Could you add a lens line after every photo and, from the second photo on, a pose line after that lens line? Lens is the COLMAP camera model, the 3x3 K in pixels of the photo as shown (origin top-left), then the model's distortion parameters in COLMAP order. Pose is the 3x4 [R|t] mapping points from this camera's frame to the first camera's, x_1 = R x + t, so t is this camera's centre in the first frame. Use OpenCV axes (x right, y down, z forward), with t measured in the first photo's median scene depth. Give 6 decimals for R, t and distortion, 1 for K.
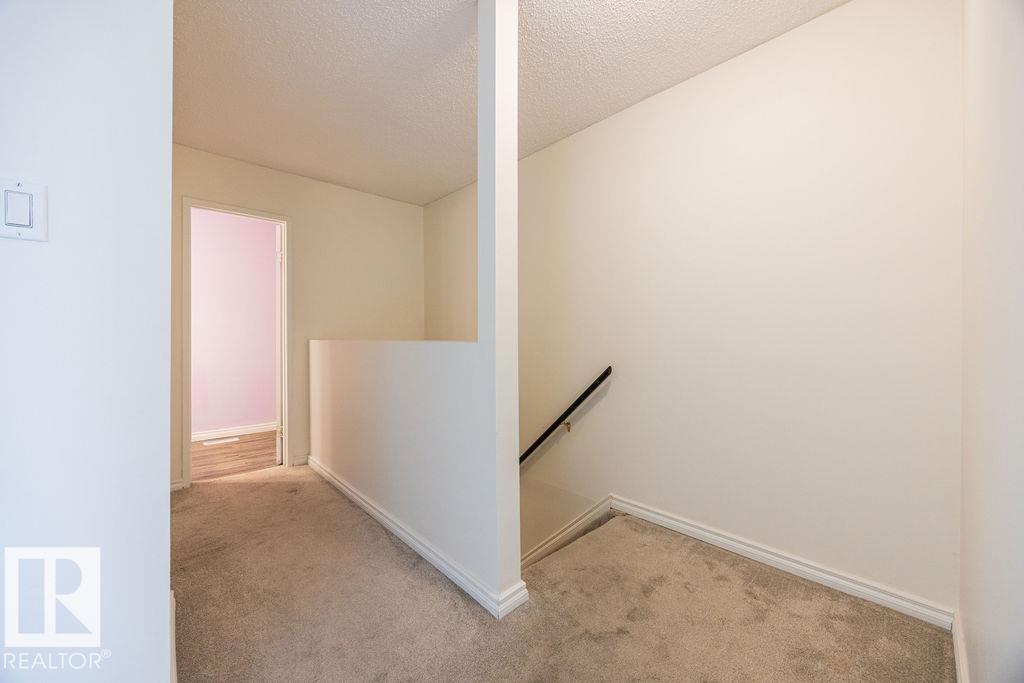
lens RADIAL K [[388.5, 0, 516.4], [0, 388.5, 341.3], [0, 0, 1]] dist [-0.000131, 0.000143]
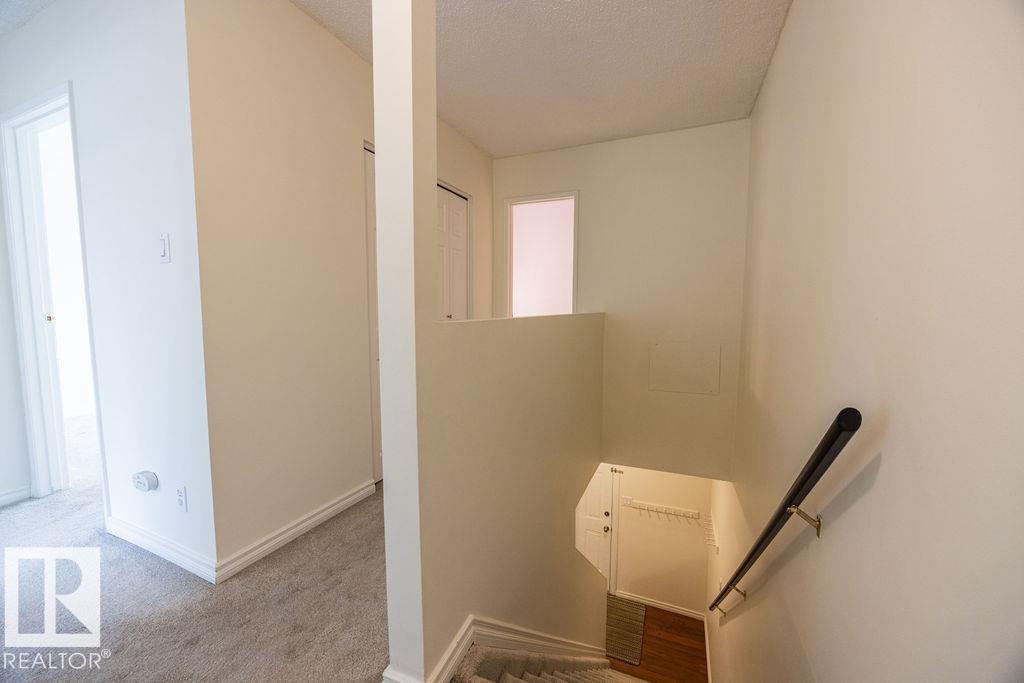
lens RADIAL K [[388.5, 0, 516.4], [0, 388.5, 341.3], [0, 0, 1]] dist [-0.000131, 0.000143]
pose [[0.401903, 0.080701, -0.912119, 0.375451], [-0.010555, 0.996451, 0.083512, -0.013179], [0.915621, -0.023936, 0.401328, 0.525467]]
